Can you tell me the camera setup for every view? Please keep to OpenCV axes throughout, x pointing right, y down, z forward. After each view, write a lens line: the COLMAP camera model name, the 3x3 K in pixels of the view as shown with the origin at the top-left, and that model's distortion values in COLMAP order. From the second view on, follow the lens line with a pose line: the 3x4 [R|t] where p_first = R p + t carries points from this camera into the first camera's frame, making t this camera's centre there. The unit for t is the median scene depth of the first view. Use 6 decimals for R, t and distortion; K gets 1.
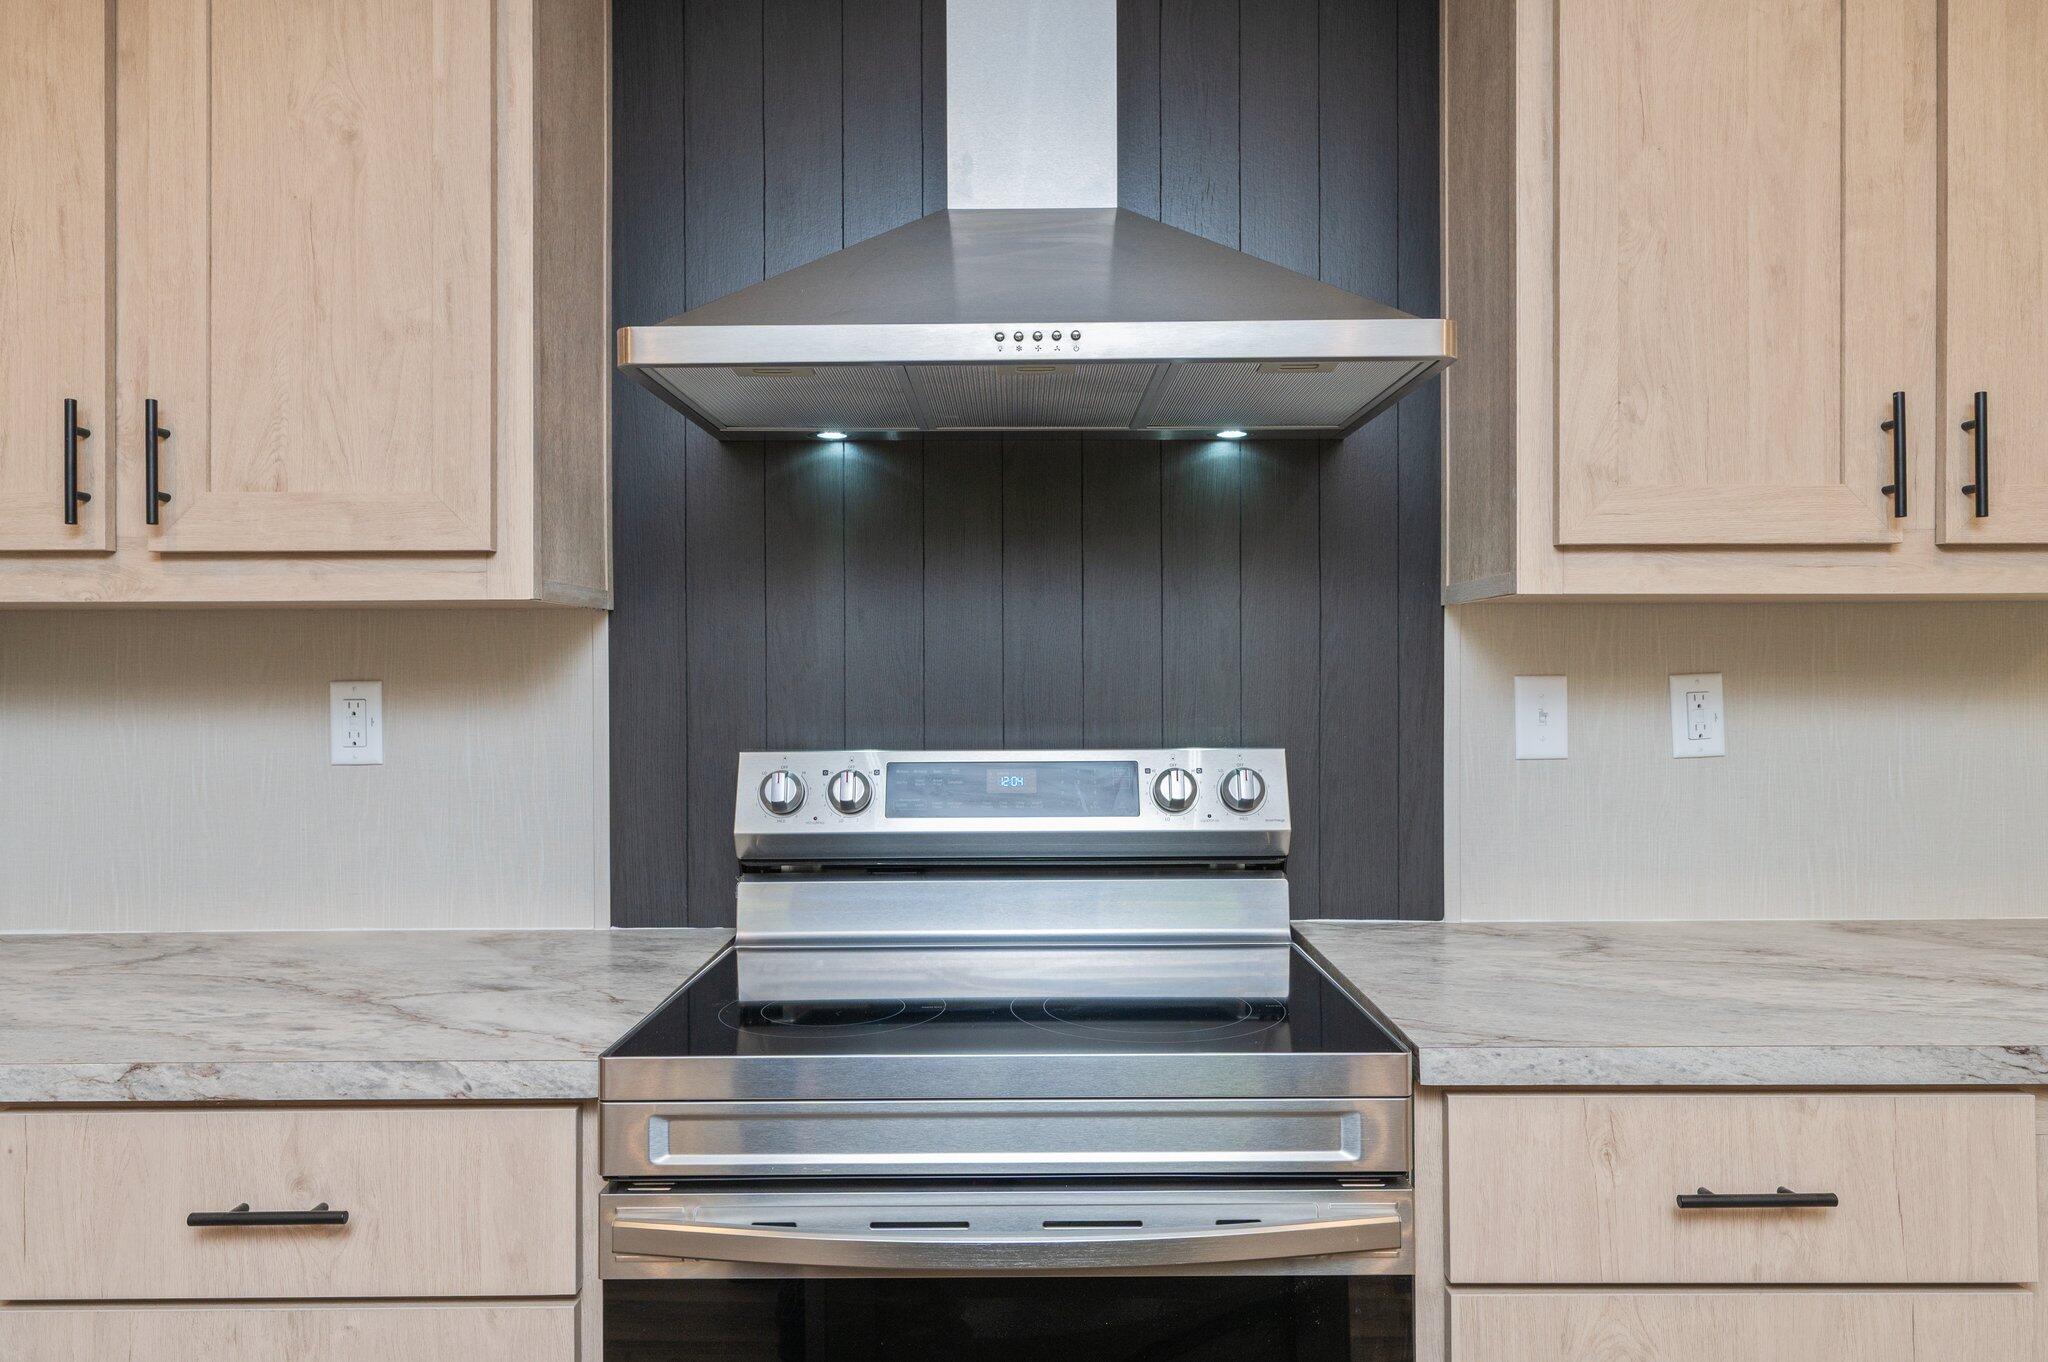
lens RADIAL K [[1282.0, 0, 1033.7], [0, 1282.0, 677.7], [0, 0, 1]] dist [0.001698, 0.000422]
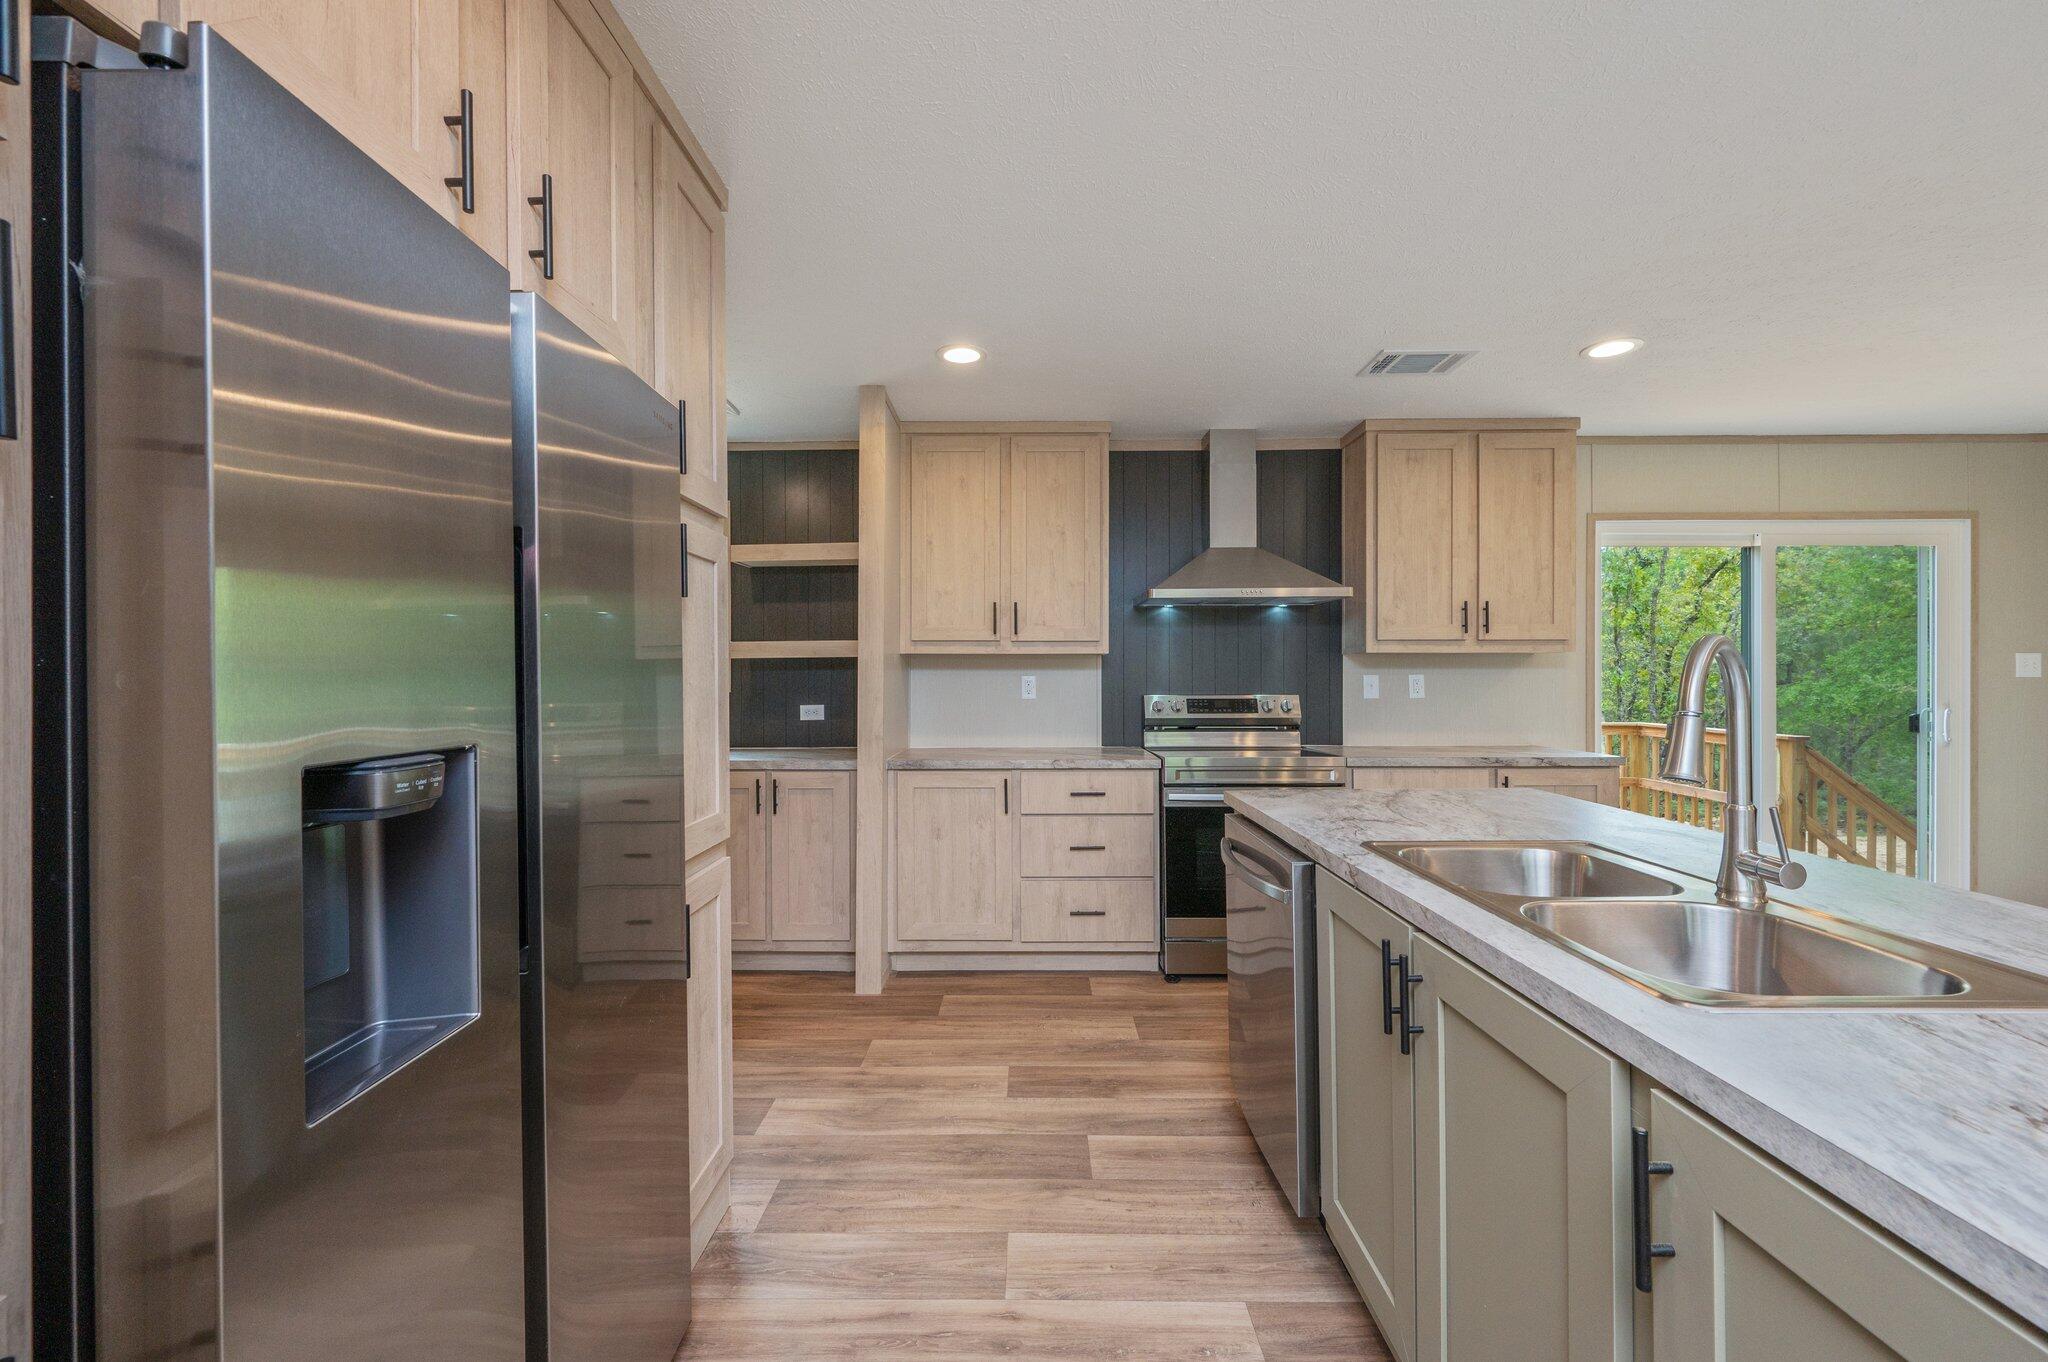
lens RADIAL K [[814.8, 0, 1025.5], [0, 814.8, 673.8], [0, 0, 1]] dist [-0.000081, -0.000140]
pose [[0.999844, 0.001820, -0.017593, -0.603003], [-0.001932, 0.999978, -0.006316, 0.015668], [0.017582, 0.006349, 0.999825, -1.462702]]
